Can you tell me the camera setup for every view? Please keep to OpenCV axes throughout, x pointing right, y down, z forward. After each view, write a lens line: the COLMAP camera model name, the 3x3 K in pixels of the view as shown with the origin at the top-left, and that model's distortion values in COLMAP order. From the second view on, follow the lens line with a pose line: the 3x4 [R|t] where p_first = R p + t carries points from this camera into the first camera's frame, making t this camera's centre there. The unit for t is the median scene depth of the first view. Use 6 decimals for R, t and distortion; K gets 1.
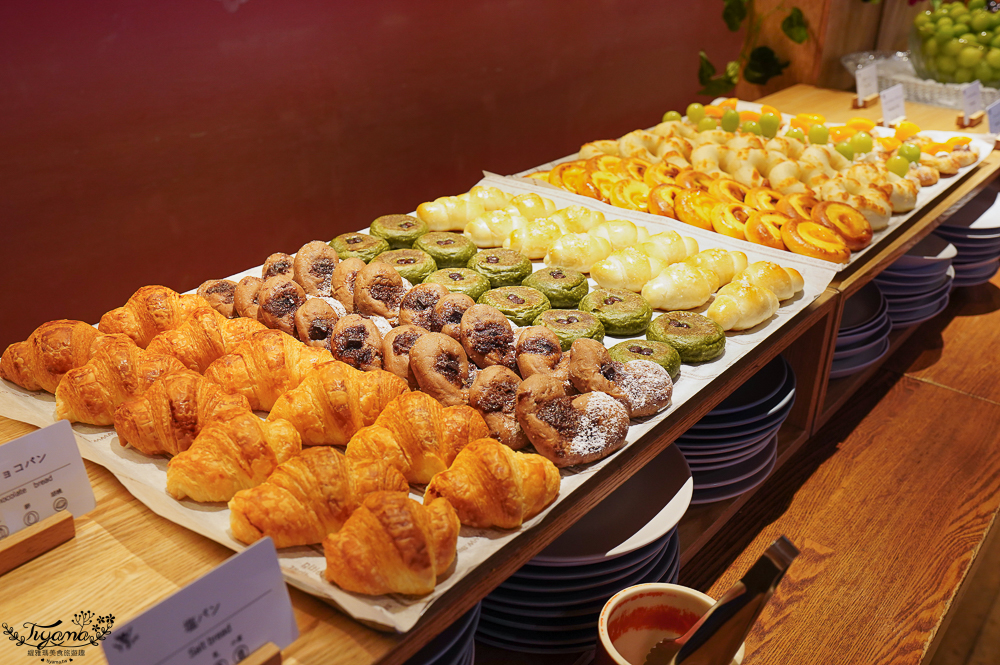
lens RADIAL K [[979.8, 0, 498.2], [0, 979.8, 334.8], [0, 0, 1]] dist [0.002328, 0.000000]
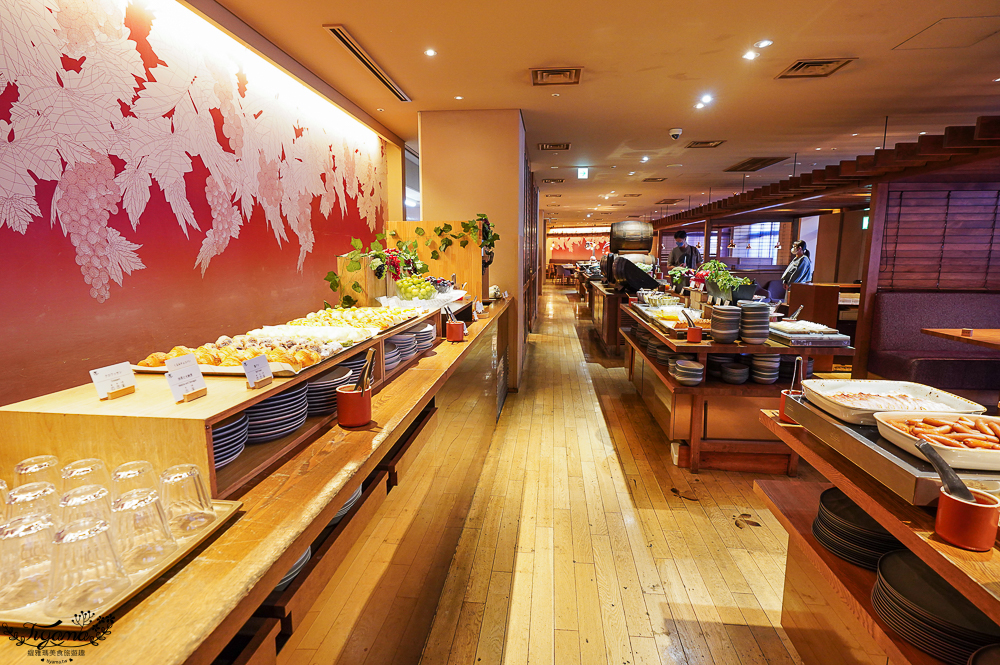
lens RADIAL K [[517.3, 0, 500.4], [0, 517.3, 331.4], [0, 0, 1]] dist [0.003963, 0.002168]
pose [[0.848117, -0.113269, 0.517559, -0.138218], [0.254445, 0.943928, -0.210375, 0.231243], [-0.464710, 0.310112, 0.829382, -0.410789]]
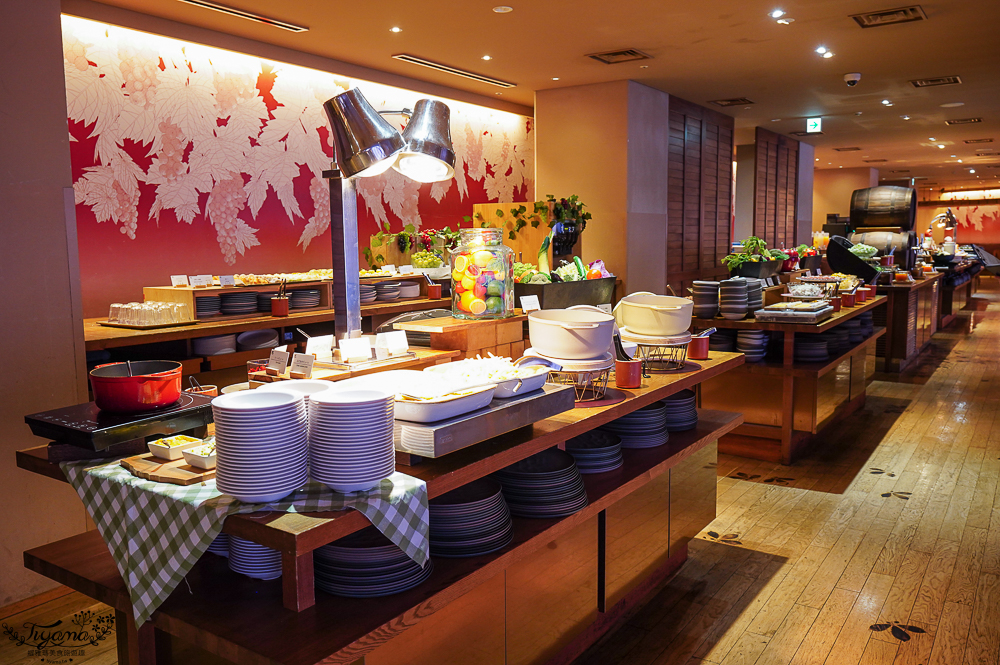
lens RADIAL K [[801.4, 0, 500.7], [0, 801.4, 333.8], [0, 0, 1]] dist [0.018138, 0.000932]
pose [[0.996572, -0.051484, 0.064766, 0.559494], [0.069557, 0.945223, -0.318927, 0.999327], [-0.044798, 0.322339, 0.945564, -1.901543]]
